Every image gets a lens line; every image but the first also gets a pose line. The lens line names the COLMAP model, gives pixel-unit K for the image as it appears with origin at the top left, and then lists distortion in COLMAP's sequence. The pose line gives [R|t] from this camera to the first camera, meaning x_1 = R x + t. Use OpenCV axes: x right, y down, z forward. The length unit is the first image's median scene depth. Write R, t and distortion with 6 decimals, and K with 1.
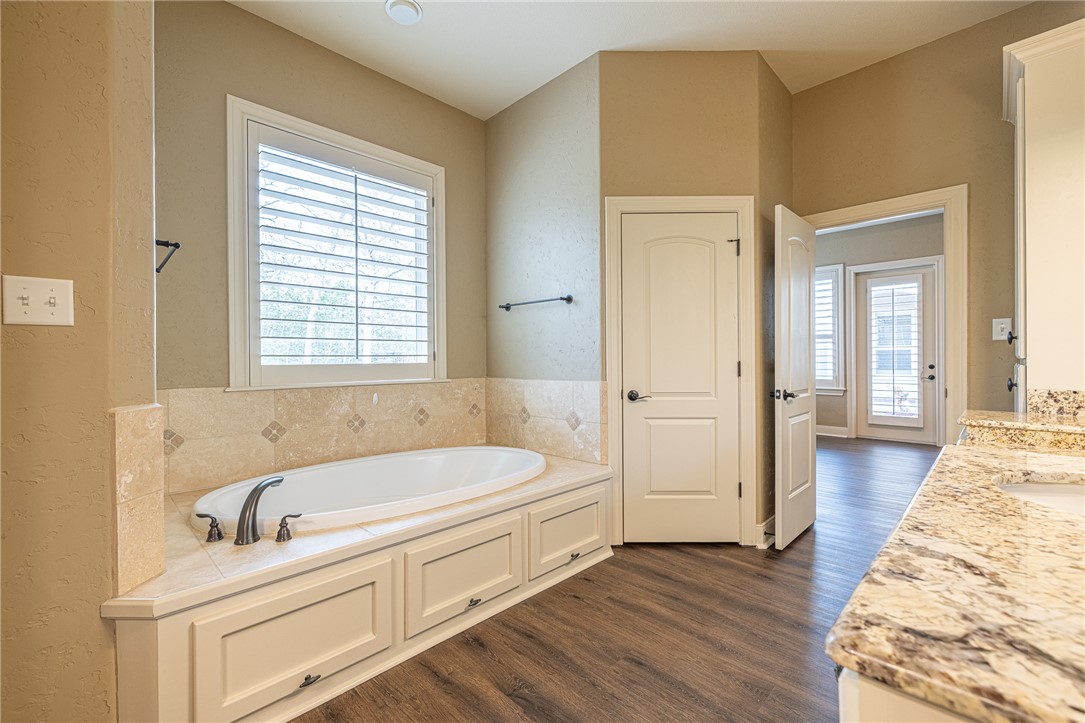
lens RADIAL K [[457.7, 0, 534.9], [0, 457.7, 361.6], [0, 0, 1]] dist [0.000897, 0.000093]
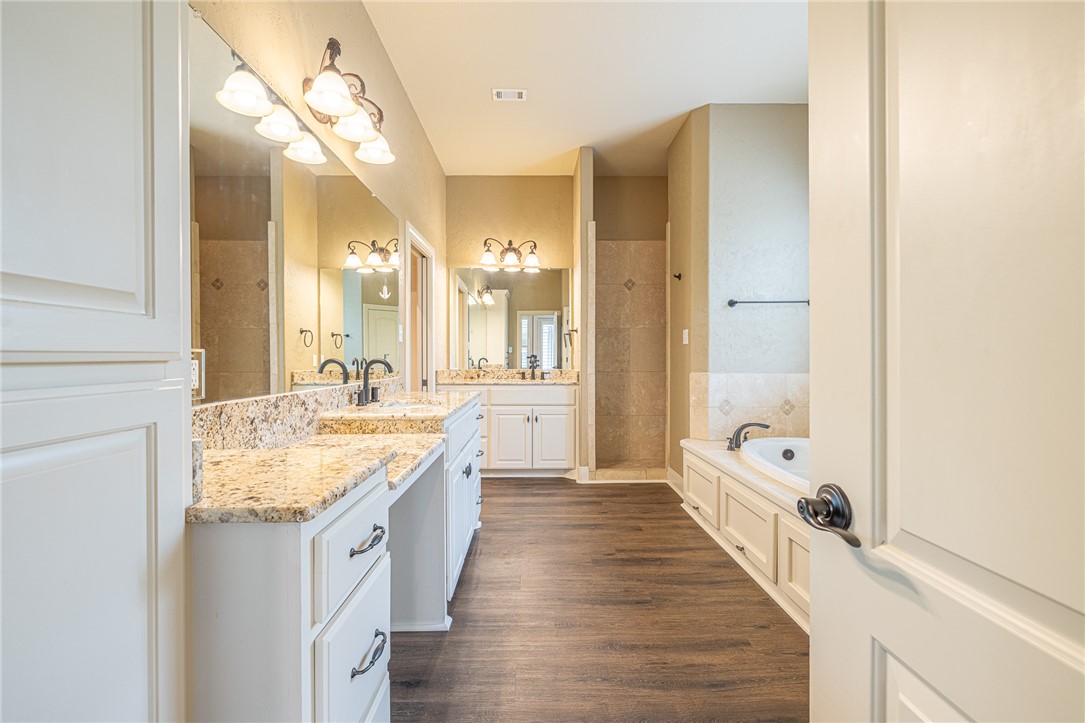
lens RADIAL K [[457.7, 0, 539.4], [0, 457.7, 360.5], [0, 0, 1]] dist [0.000897, 0.000093]
pose [[-0.694900, 0.008211, -0.719059, 1.146596], [-0.000167, 0.999933, 0.011580, -0.003961], [0.719106, 0.008168, -0.694852, 1.469424]]
